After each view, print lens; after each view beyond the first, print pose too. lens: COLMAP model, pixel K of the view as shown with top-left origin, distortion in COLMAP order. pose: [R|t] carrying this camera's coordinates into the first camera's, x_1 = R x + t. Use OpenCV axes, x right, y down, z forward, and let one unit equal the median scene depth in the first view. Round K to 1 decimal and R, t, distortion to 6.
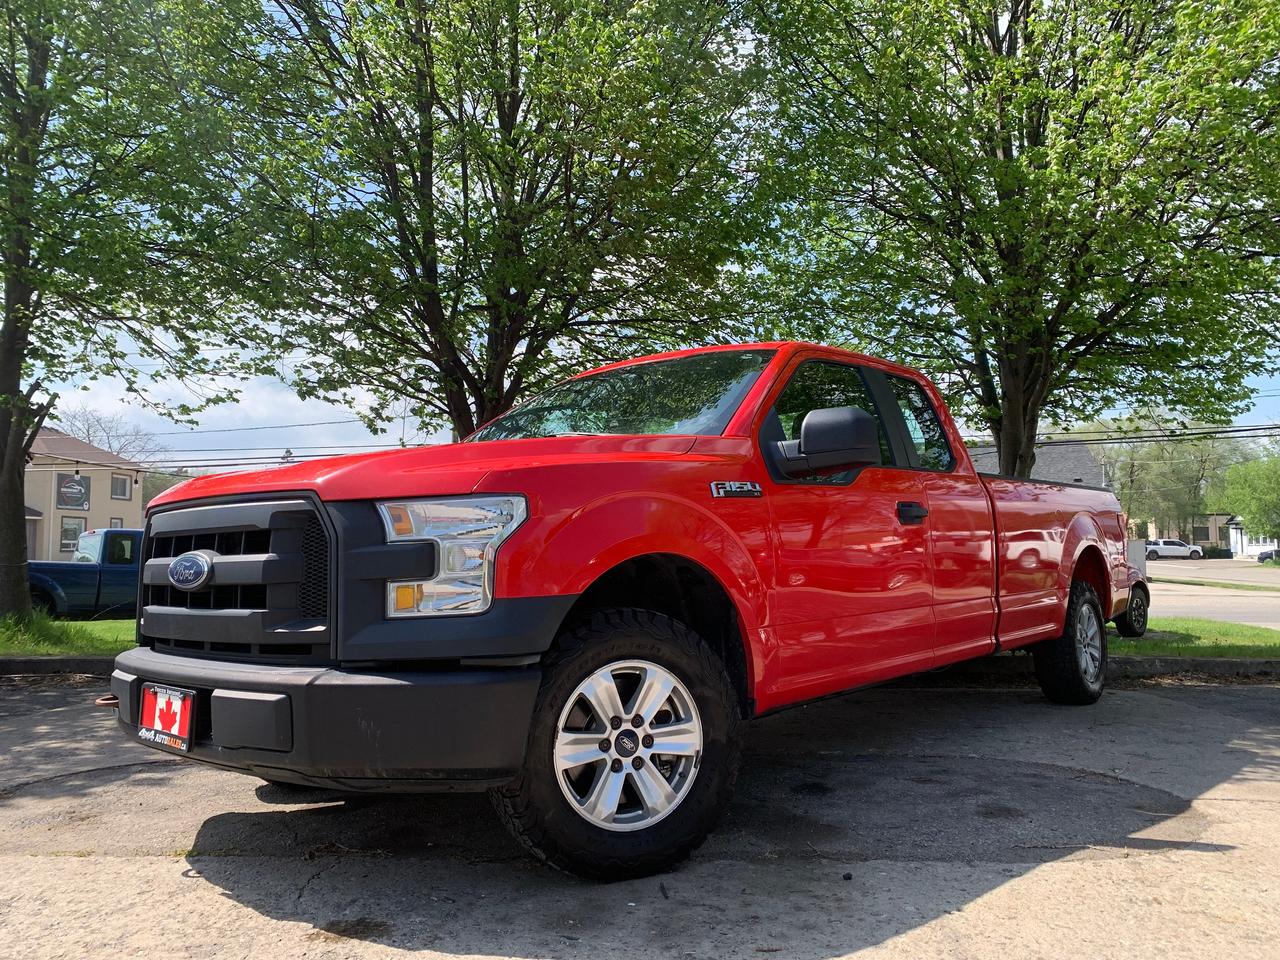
lens RADIAL K [[1003.3, 0, 641.4], [0, 1003.3, 474.6], [0, 0, 1]] dist [0.019169, -0.015204]
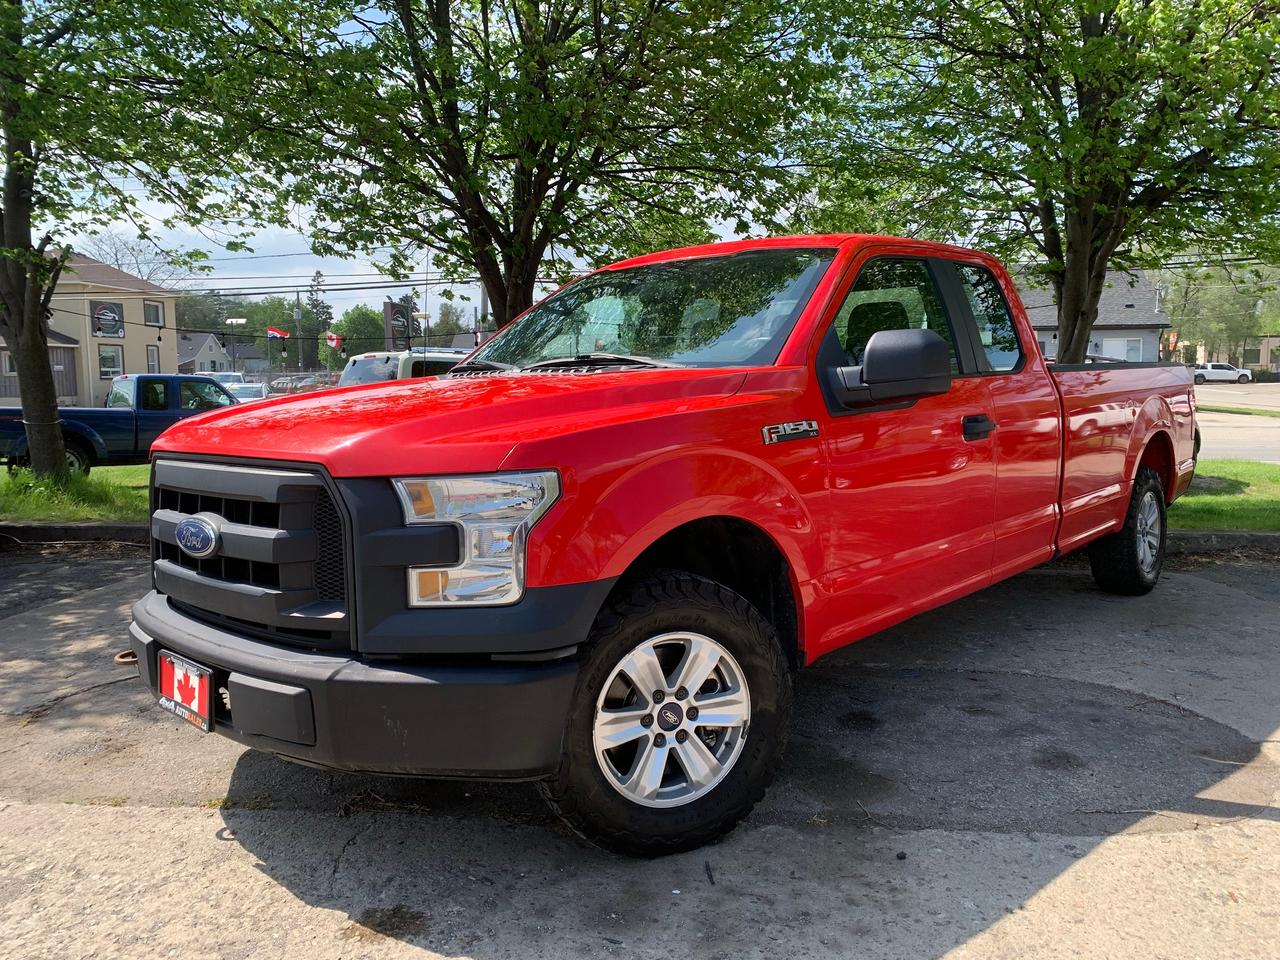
lens RADIAL K [[1003.6, 0, 644.2], [0, 1003.6, 476.0], [0, 0, 1]] dist [0.011107, -0.002257]
pose [[0.999520, 0.002233, -0.030897, -0.010302], [0.003394, 0.983499, 0.180881, -0.124371], [0.030791, -0.180899, 0.983020, 0.114887]]
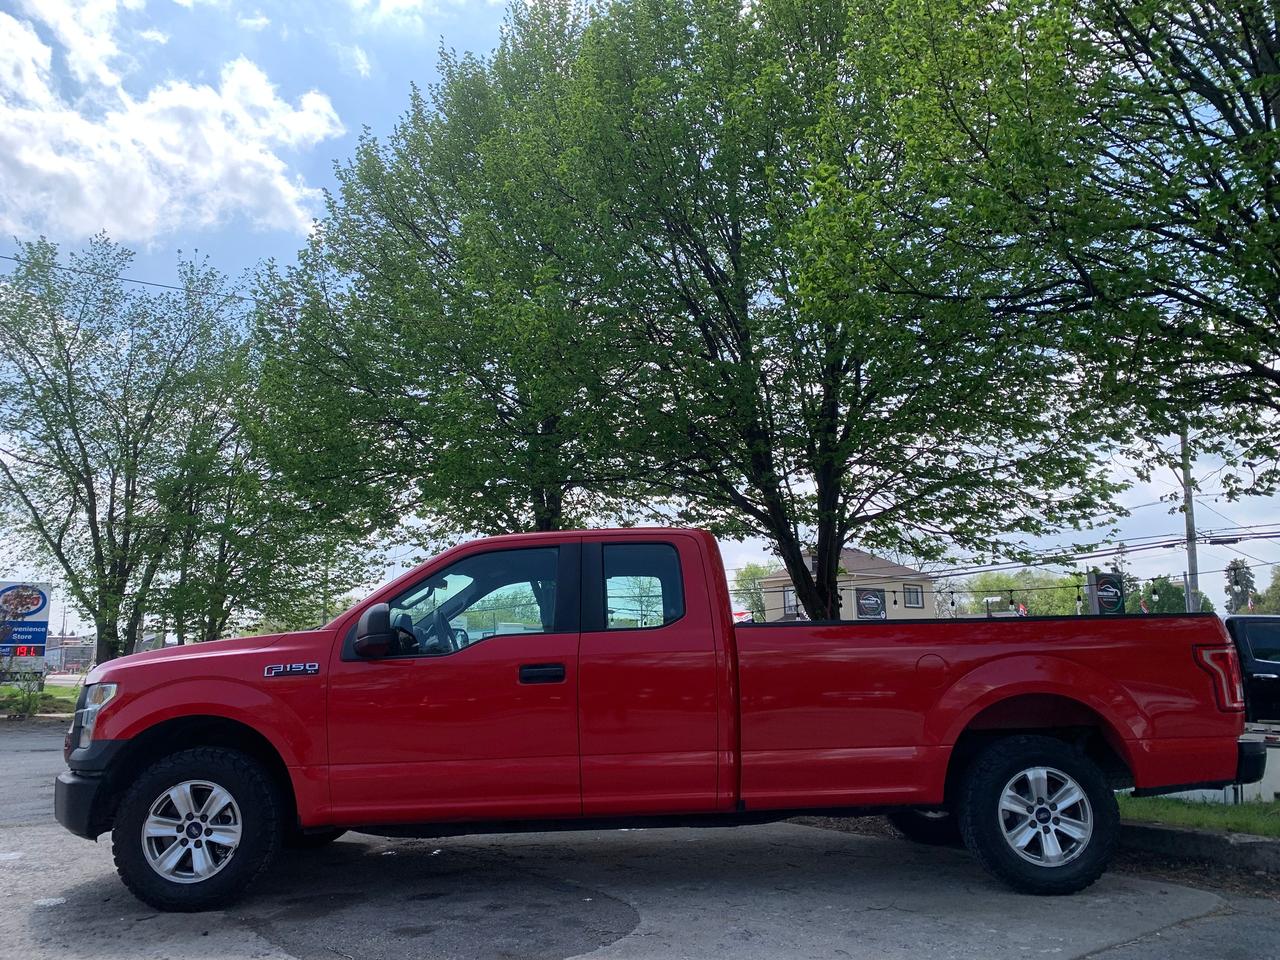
lens RADIAL K [[984.8, 0, 636.7], [0, 984.8, 471.6], [0, 0, 1]] dist [-0.003356, 0.008636]
pose [[0.642815, -0.150984, -0.750995, 1.773124], [0.075043, 0.988080, -0.134415, -0.046759], [0.762337, 0.030047, 0.646482, 0.481918]]
